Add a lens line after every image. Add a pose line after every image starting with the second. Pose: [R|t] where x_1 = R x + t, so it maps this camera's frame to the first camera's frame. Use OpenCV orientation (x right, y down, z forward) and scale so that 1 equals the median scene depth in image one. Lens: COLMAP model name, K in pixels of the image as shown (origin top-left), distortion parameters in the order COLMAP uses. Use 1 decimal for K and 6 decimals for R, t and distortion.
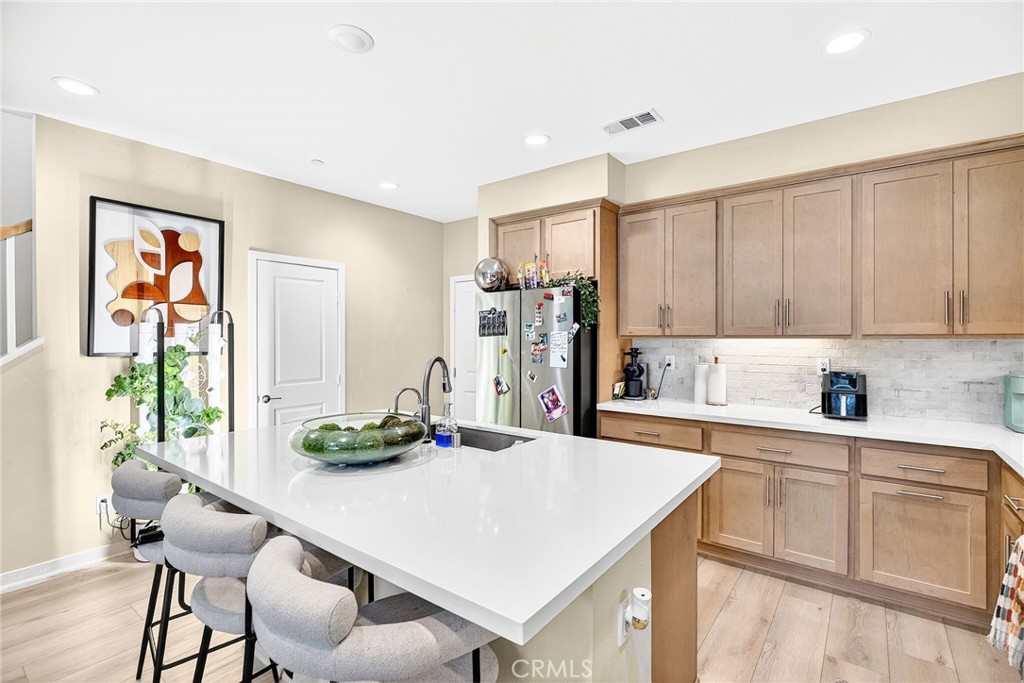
lens RADIAL K [[462.0, 0, 514.6], [0, 462.0, 339.9], [0, 0, 1]] dist [-0.009272, -0.000863]
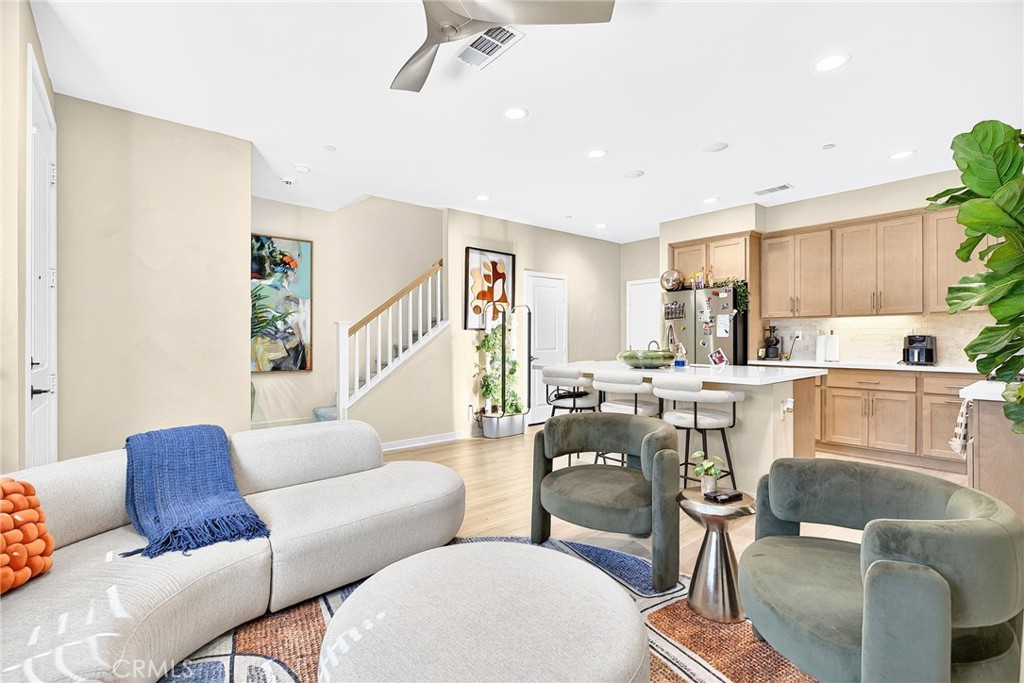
lens RADIAL K [[462.0, 0, 514.6], [0, 462.0, 341.2], [0, 0, 1]] dist [-0.009272, -0.000863]
pose [[0.975655, -0.001514, -0.219307, -0.260774], [0.001717, 0.999998, 0.000737, 0.071503], [0.219305, -0.001096, 0.975656, -0.734497]]
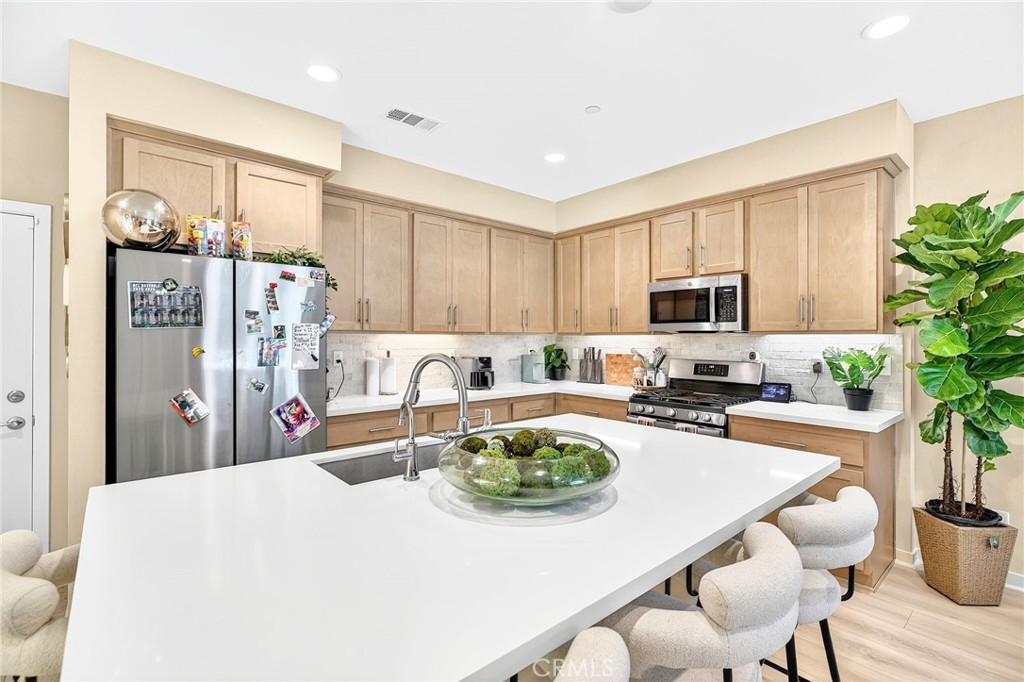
lens RADIAL K [[462.0, 0, 520.5], [0, 462.0, 336.4], [0, 0, 1]] dist [-0.009272, -0.000863]
pose [[0.194308, 0.003220, 0.980935, -0.591910], [0.001676, 0.999992, -0.003615, 0.007034], [-0.980939, 0.002346, 0.194301, 0.491110]]
